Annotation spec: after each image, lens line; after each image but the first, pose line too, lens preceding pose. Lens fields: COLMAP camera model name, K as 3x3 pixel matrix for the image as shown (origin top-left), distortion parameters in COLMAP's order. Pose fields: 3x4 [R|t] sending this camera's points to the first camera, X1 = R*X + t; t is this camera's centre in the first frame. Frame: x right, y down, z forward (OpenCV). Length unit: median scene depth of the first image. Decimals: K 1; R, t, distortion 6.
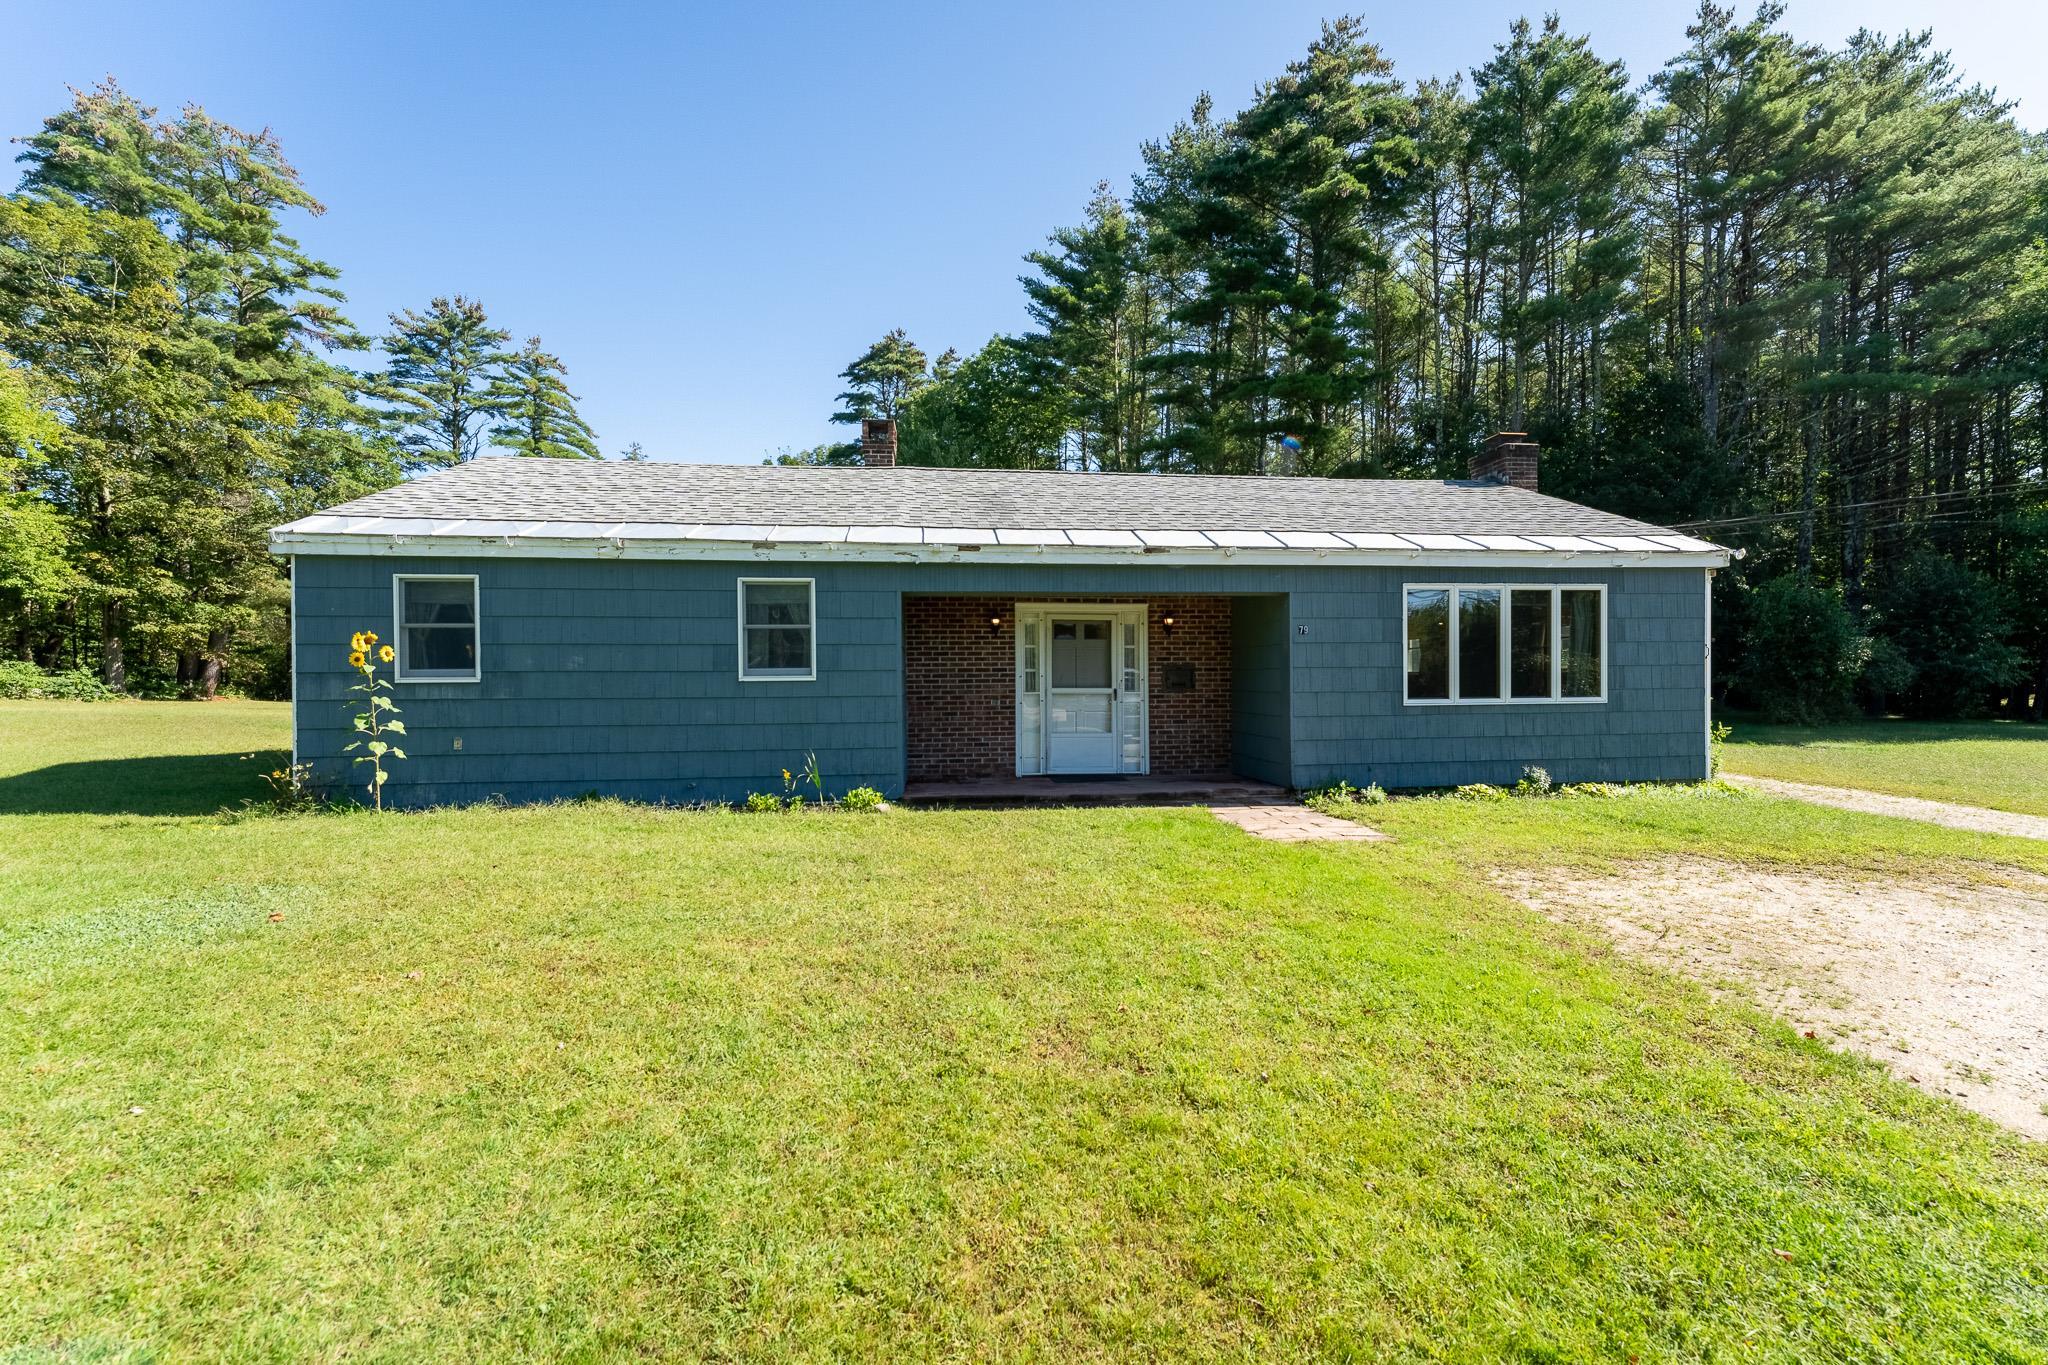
lens RADIAL K [[823.2, 0, 1028.2], [0, 823.2, 686.4], [0, 0, 1]] dist [0.002050, 0.000148]
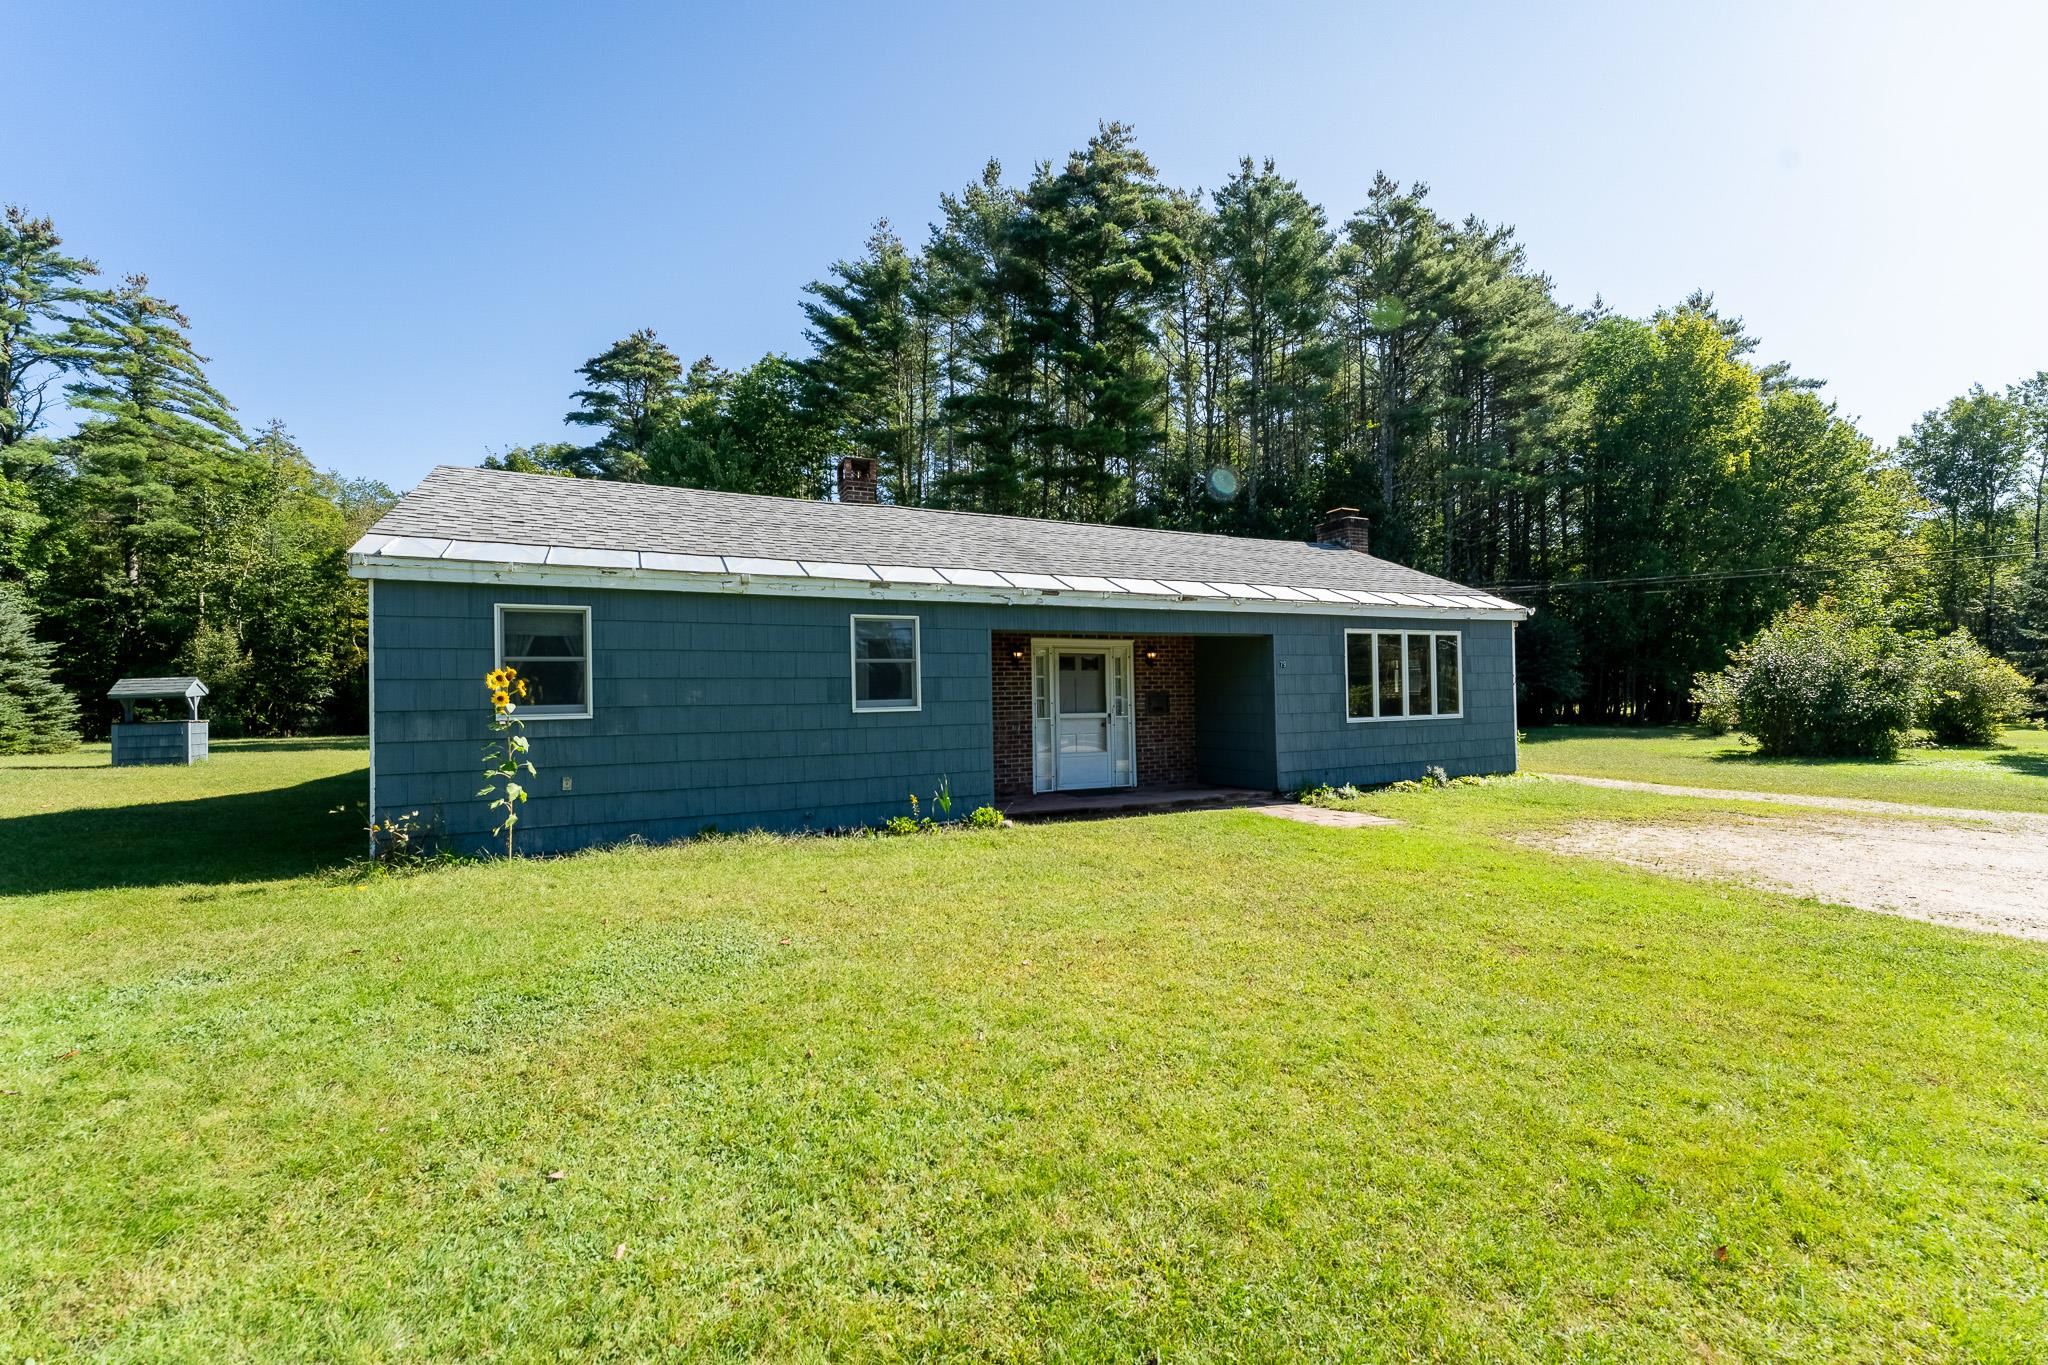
lens RADIAL K [[823.2, 0, 1028.2], [0, 823.2, 686.4], [0, 0, 1]] dist [0.002050, 0.000148]
pose [[0.945299, -0.006048, 0.326150, -0.370819], [0.014749, 0.999598, -0.024212, -0.008542], [-0.325873, 0.027697, 0.945008, -0.050631]]
